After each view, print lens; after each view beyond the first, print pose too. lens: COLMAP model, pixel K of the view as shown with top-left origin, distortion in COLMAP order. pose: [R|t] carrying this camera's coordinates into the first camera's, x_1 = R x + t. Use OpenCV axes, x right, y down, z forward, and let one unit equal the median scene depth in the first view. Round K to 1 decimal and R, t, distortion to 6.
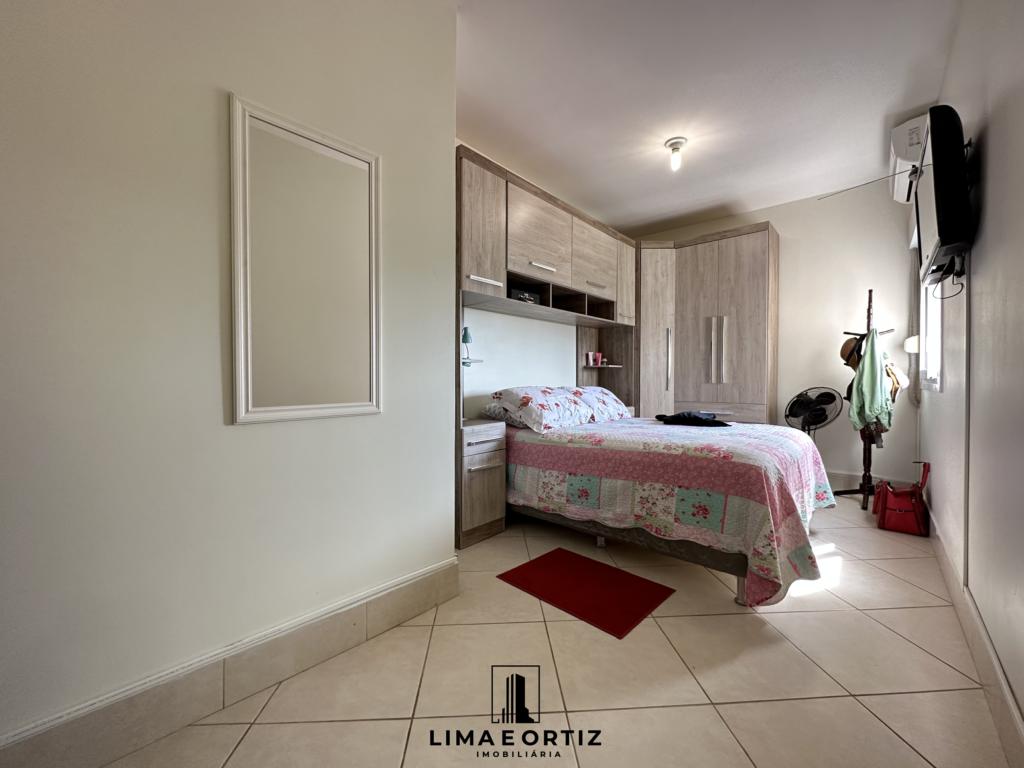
lens RADIAL K [[412.4, 0, 513.3], [0, 412.4, 383.4], [0, 0, 1]] dist [0.001078, 0.000146]
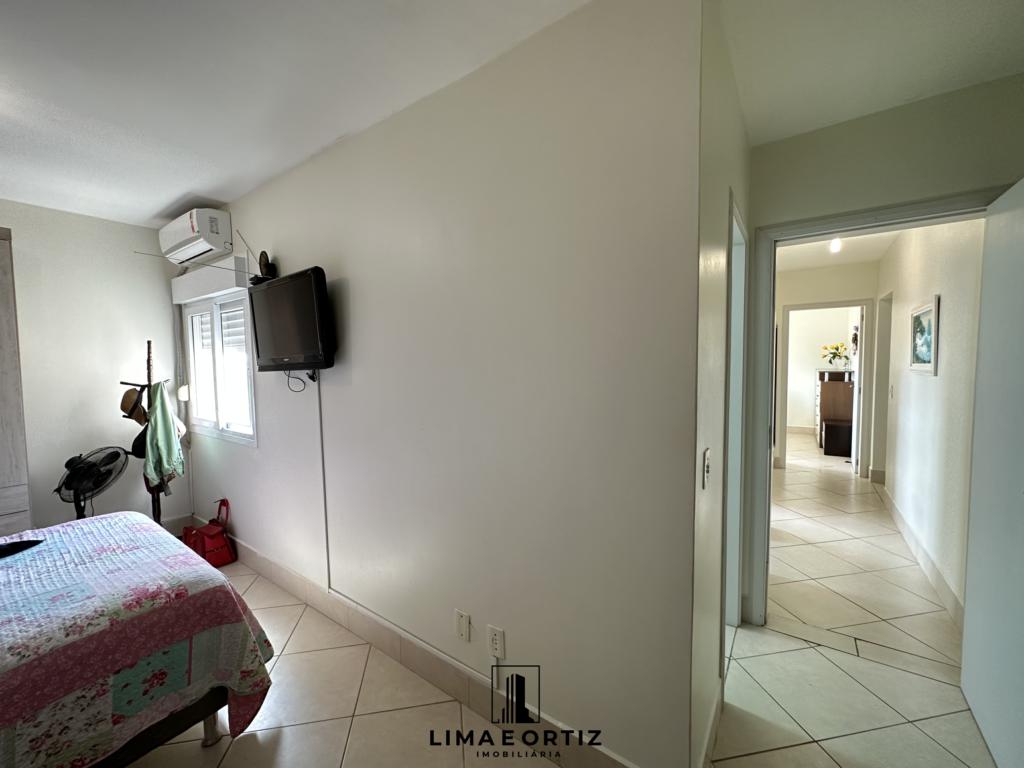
lens RADIAL K [[412.4, 0, 511.8], [0, 412.4, 381.2], [0, 0, 1]] dist [0.001078, 0.000146]
pose [[-0.110352, -0.059355, 0.992119, -0.223863], [0.021746, 0.997832, 0.062115, -0.179807], [-0.993655, 0.028429, -0.108822, 0.258222]]
